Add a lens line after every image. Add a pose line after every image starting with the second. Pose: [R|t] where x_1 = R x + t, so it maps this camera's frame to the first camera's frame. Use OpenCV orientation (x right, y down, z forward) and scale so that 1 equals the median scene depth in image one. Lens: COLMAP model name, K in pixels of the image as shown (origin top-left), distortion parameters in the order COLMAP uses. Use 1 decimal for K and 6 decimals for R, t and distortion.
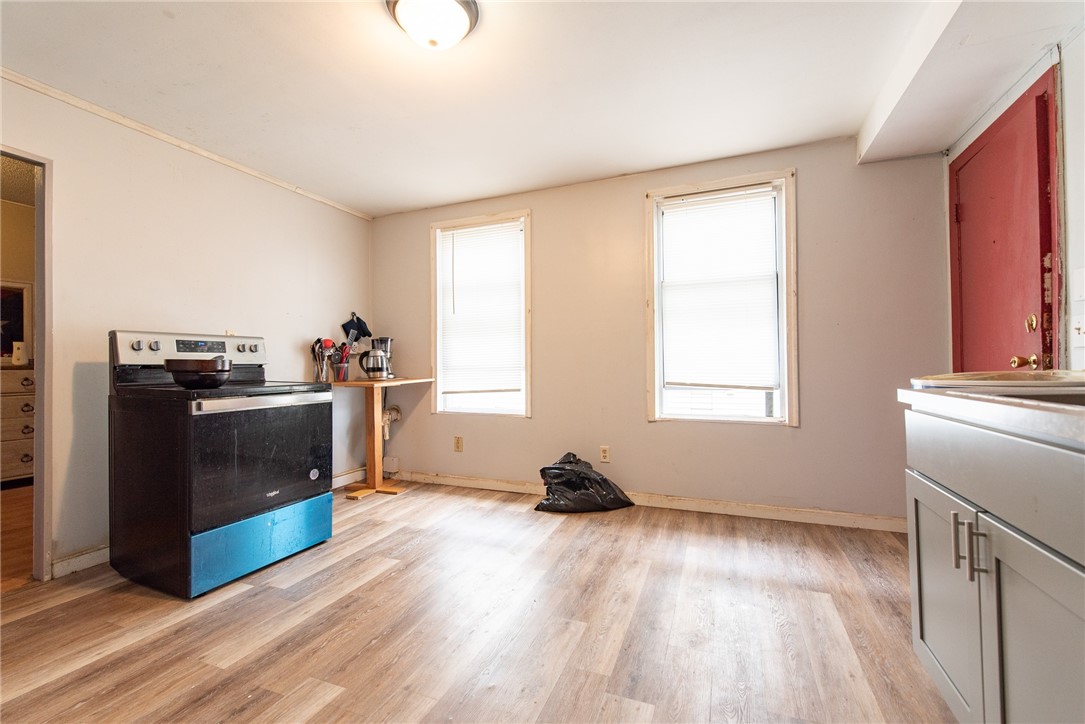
lens RADIAL K [[468.3, 0, 542.0], [0, 468.3, 361.6], [0, 0, 1]] dist [-0.000027, -0.000430]
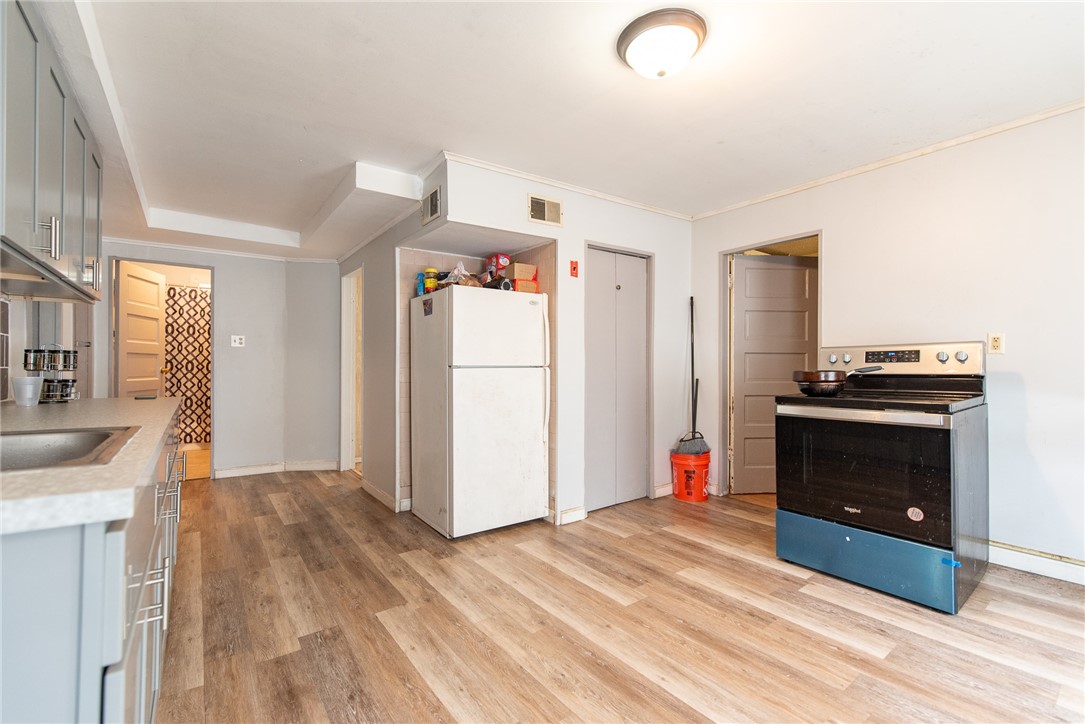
lens RADIAL K [[468.3, 0, 543.7], [0, 468.3, 361.9], [0, 0, 1]] dist [-0.000027, -0.000430]
pose [[-0.520193, 0.002062, -0.854046, 0.665172], [0.014936, 0.999866, -0.006683, -0.031274], [0.853918, -0.016232, -0.520154, 1.099292]]
